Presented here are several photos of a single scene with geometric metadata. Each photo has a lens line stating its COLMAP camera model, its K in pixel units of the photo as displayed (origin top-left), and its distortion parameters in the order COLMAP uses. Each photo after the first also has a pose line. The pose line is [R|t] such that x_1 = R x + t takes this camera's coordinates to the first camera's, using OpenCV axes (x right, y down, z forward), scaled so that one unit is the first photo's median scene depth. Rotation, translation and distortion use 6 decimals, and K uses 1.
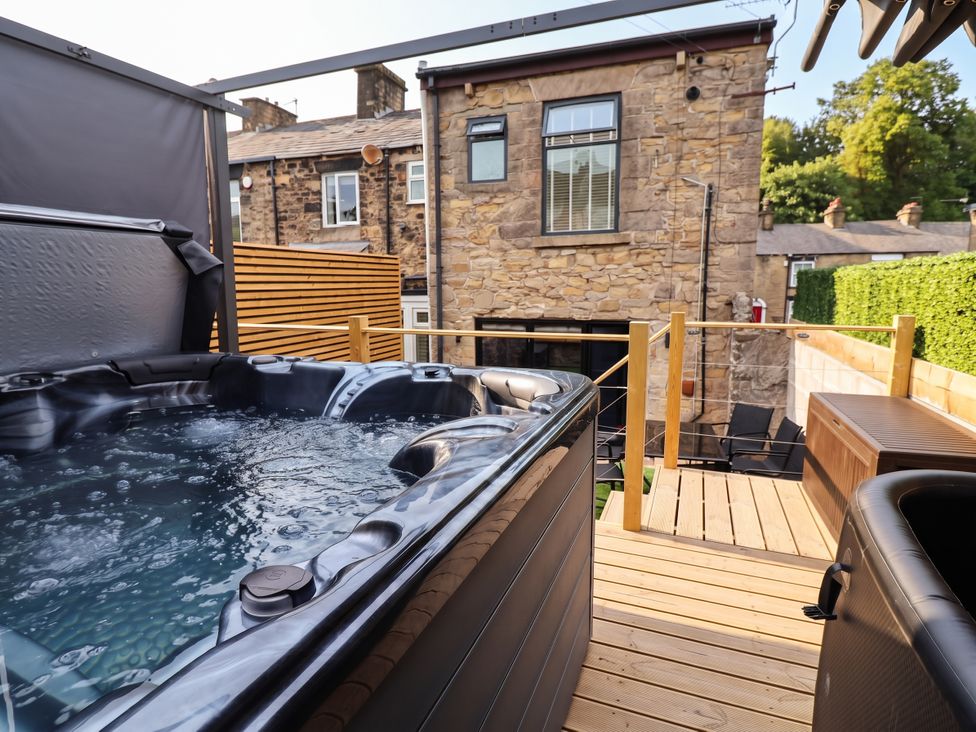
lens RADIAL K [[516.2, 0, 486.1], [0, 516.2, 369.4], [0, 0, 1]] dist [-0.010975, -0.004974]
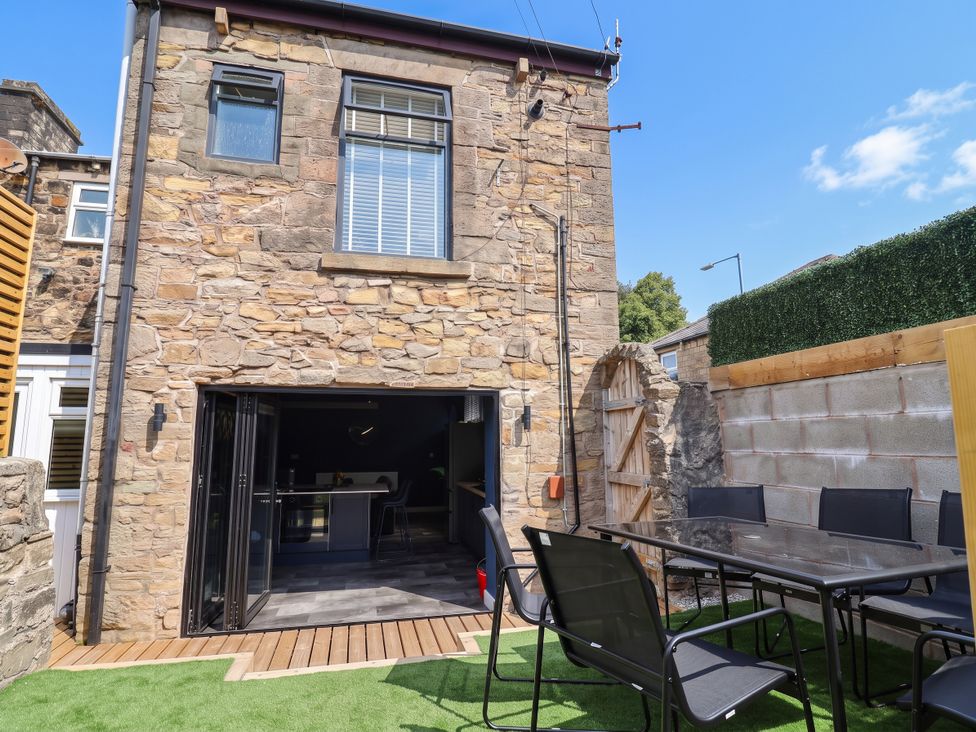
lens RADIAL K [[516.2, 0, 486.7], [0, 516.2, 358.8], [0, 0, 1]] dist [-0.010975, -0.004974]
pose [[0.844637, 0.076483, 0.529847, -0.058585], [0.088446, 0.956204, -0.279020, 0.053358], [-0.527982, 0.282533, 0.800881, 0.447426]]
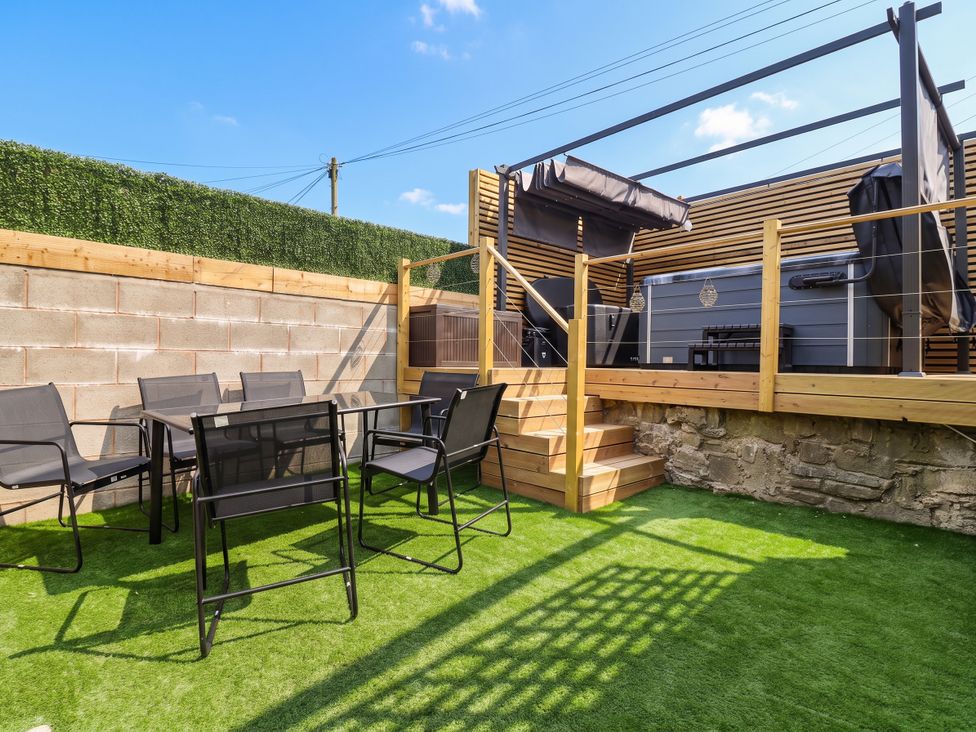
lens RADIAL K [[516.2, 0, 486.0], [0, 516.2, 364.4], [0, 0, 1]] dist [-0.010975, -0.004974]
pose [[-0.906013, -0.018947, 0.422826, -0.081474], [0.049274, 0.987483, 0.149830, -0.048698], [-0.420373, 0.156582, -0.893739, 1.328271]]
